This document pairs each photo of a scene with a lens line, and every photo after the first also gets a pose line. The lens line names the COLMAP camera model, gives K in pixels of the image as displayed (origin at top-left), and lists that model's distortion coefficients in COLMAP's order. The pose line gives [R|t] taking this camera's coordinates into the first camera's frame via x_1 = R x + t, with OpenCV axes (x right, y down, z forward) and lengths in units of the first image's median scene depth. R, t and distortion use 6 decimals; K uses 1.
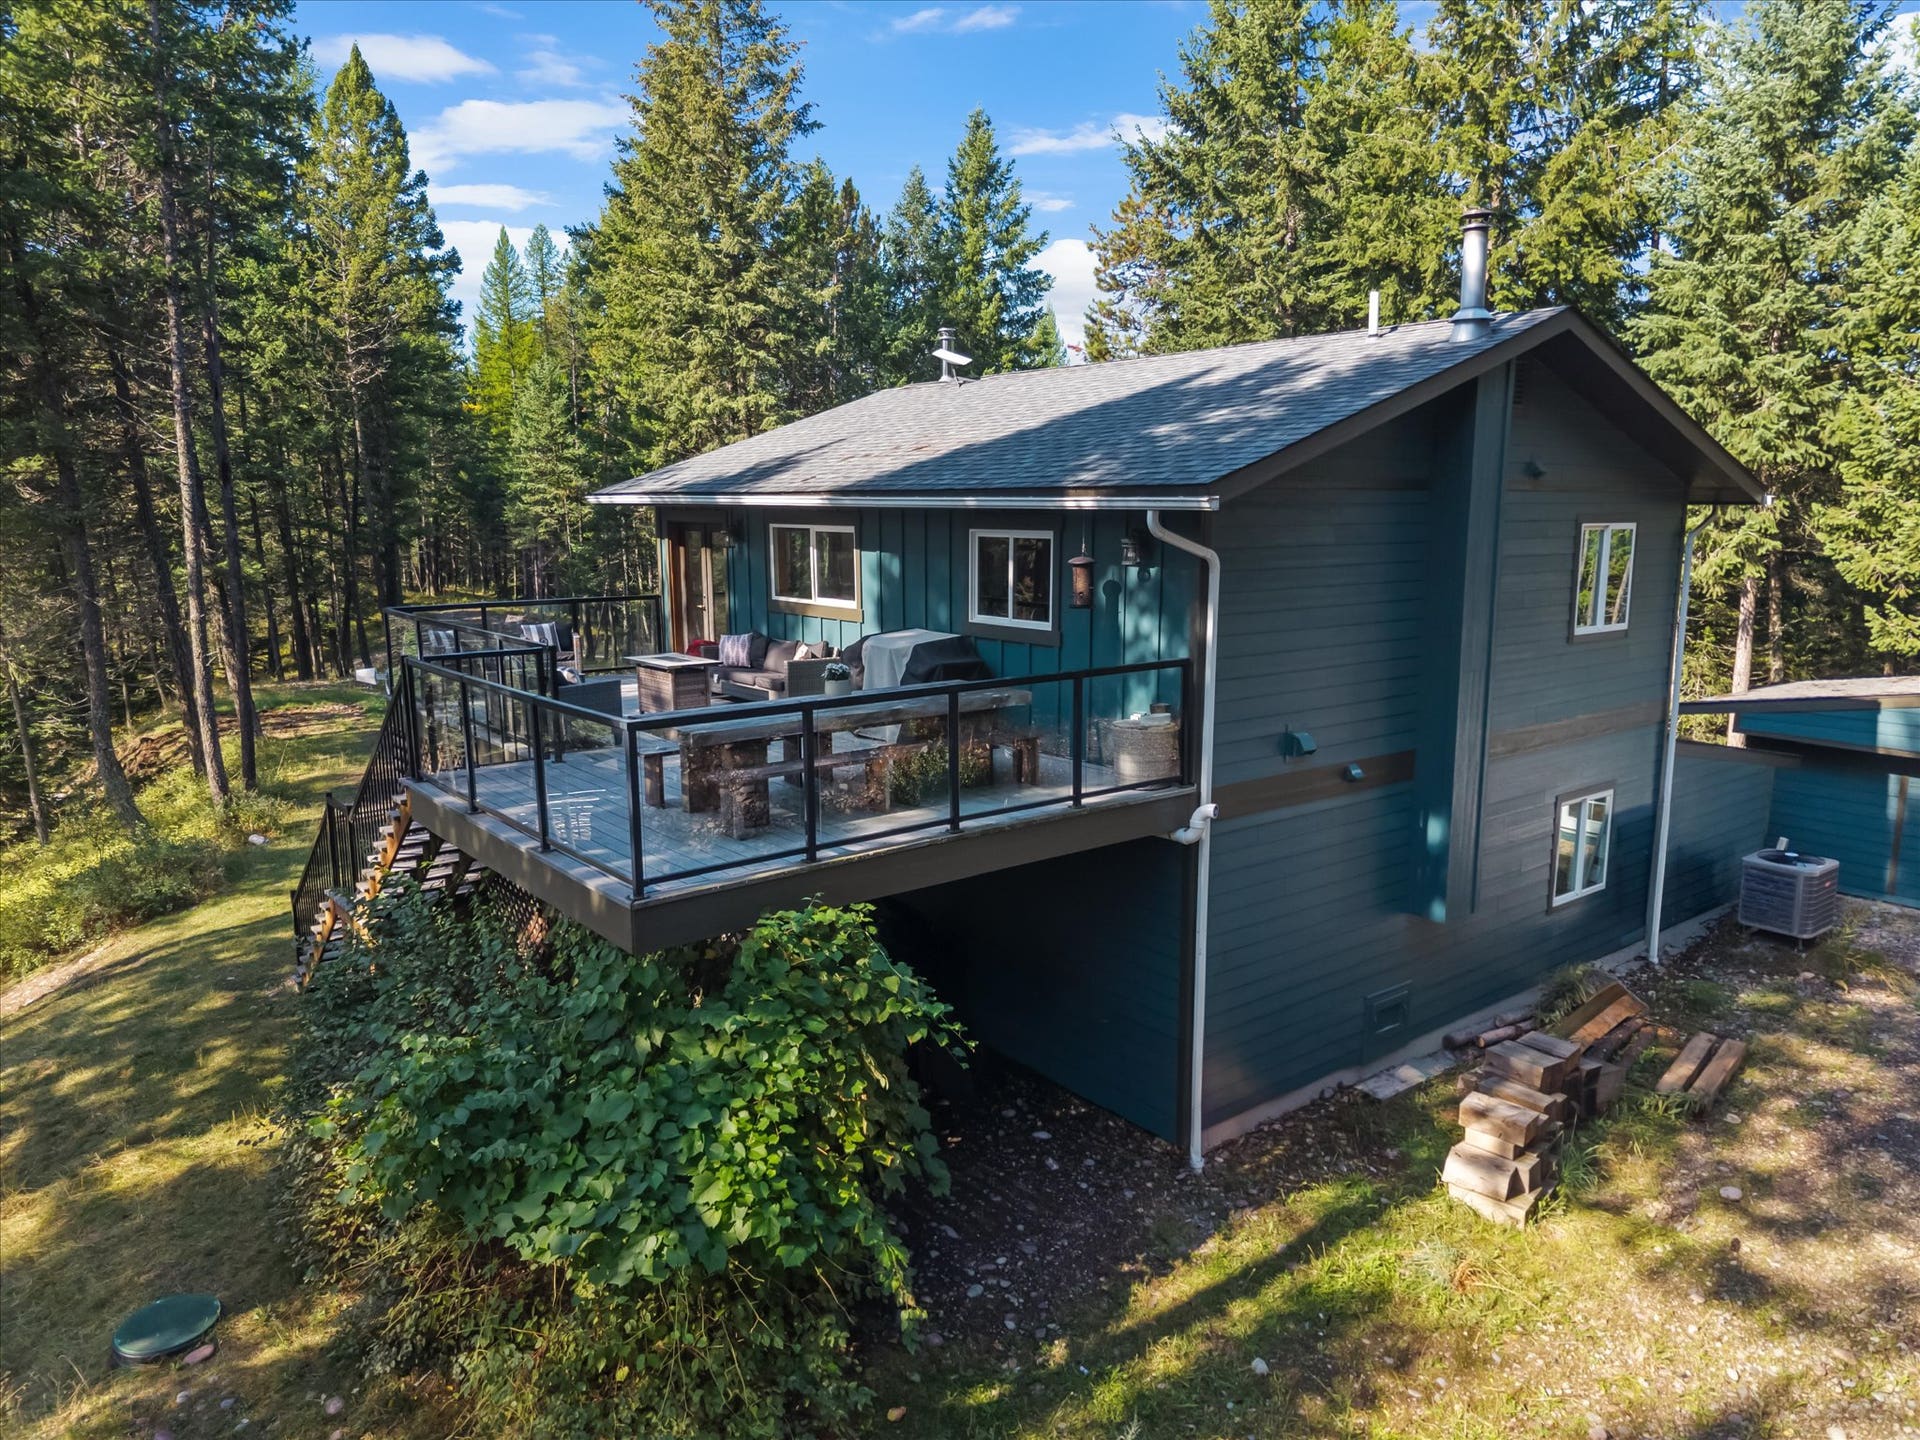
lens RADIAL K [[1271.3, 0, 936.4], [0, 1271.3, 734.1], [0, 0, 1]] dist [0.004244, 0.002494]
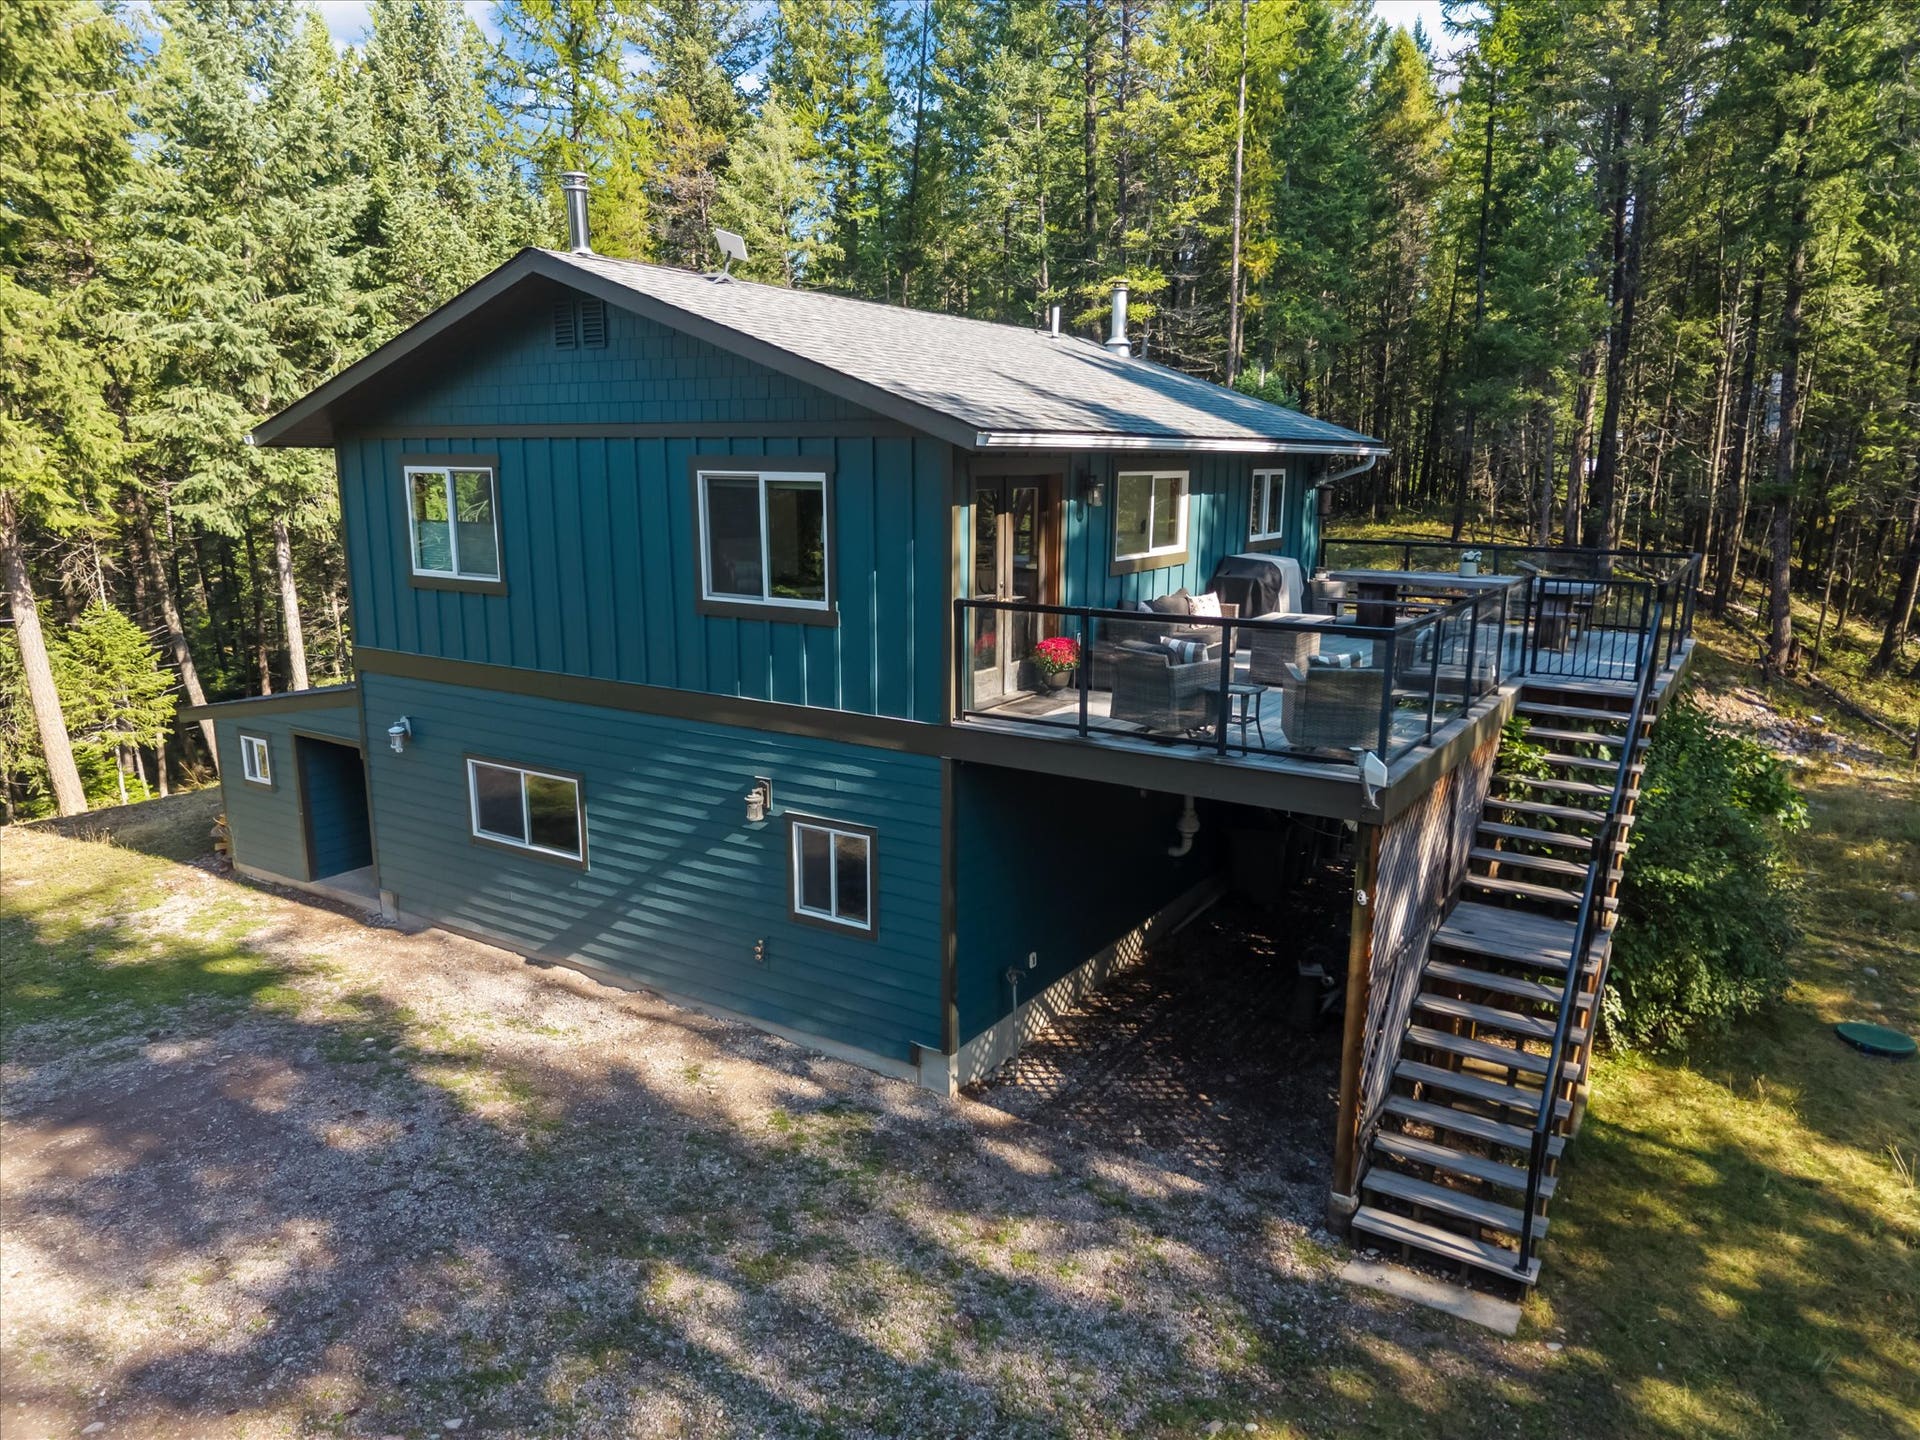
lens RADIAL K [[1291.1, 0, 965.0], [0, 1291.1, 735.3], [0, 0, 1]] dist [0.003169, -0.002419]
pose [[-0.333548, -0.191488, 0.923081, -0.997675], [0.167728, 0.951478, 0.257986, -0.255599], [-0.927692, 0.240877, -0.285246, 1.493889]]
